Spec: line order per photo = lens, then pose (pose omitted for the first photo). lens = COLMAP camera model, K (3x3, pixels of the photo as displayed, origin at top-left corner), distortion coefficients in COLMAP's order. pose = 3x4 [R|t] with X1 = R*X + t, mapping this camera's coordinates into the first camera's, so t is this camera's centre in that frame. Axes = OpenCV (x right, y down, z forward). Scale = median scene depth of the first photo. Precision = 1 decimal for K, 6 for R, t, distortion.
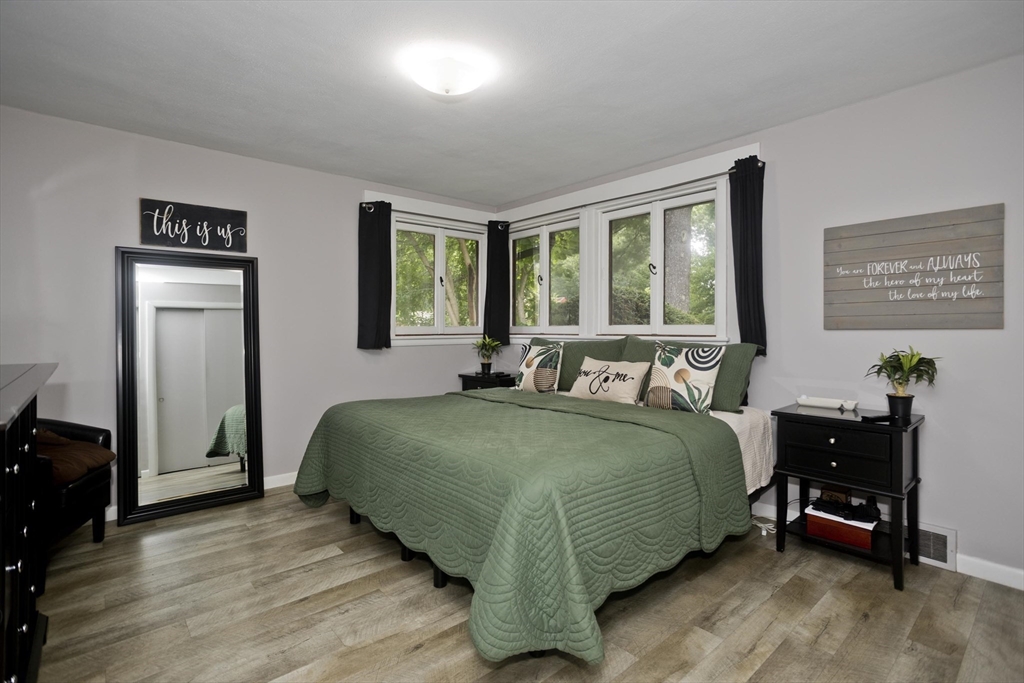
lens RADIAL K [[505.4, 0, 514.9], [0, 505.4, 334.2], [0, 0, 1]] dist [-0.004422, 0.002578]
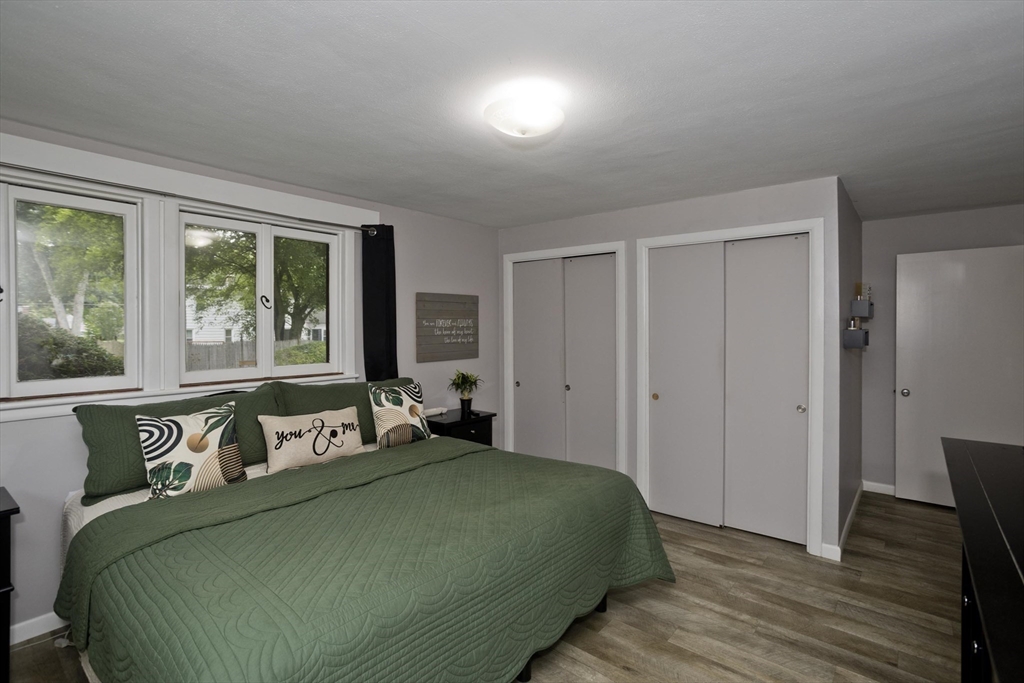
lens RADIAL K [[505.4, 0, 515.2], [0, 505.4, 337.9], [0, 0, 1]] dist [-0.004422, 0.002578]
pose [[-0.152256, -0.020771, 0.988123, -0.875913], [0.012125, 0.999665, 0.022882, -0.112768], [-0.988267, 0.015465, -0.151953, 0.972729]]
